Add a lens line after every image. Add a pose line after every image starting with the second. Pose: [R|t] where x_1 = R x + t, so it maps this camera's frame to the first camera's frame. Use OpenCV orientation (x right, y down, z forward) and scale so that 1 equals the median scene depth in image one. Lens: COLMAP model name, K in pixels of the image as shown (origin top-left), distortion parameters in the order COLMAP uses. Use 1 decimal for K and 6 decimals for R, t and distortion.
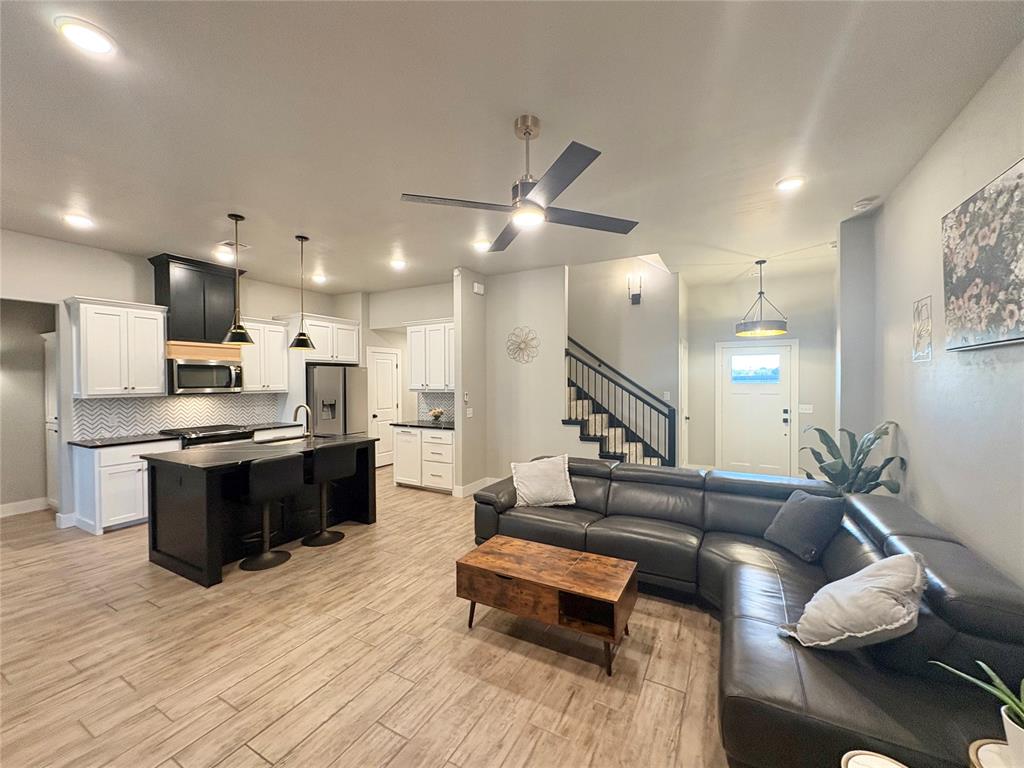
lens RADIAL K [[406.5, 0, 514.4], [0, 406.5, 384.7], [0, 0, 1]] dist [-0.002253, 0.000201]
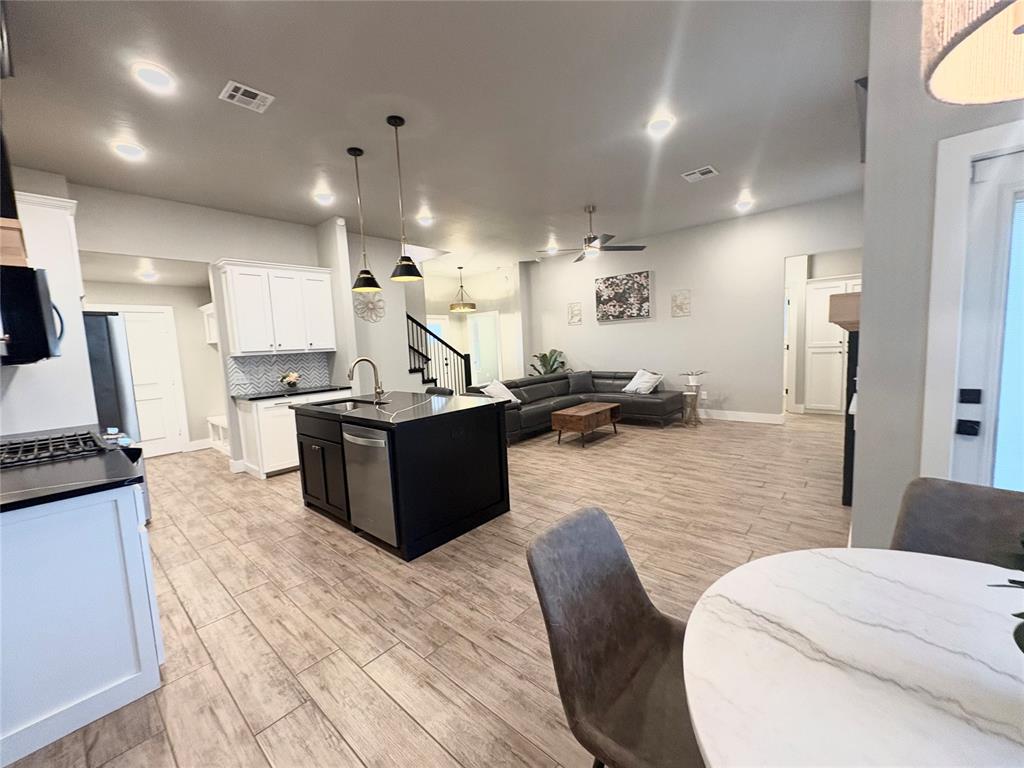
lens RADIAL K [[406.5, 0, 515.6], [0, 406.5, 384.3], [0, 0, 1]] dist [-0.002253, 0.000201]
pose [[0.215978, -0.102183, 0.971037, -1.878339], [0.061503, 0.993958, 0.090916, 0.069780], [-0.974459, 0.040086, 0.220958, 0.771042]]
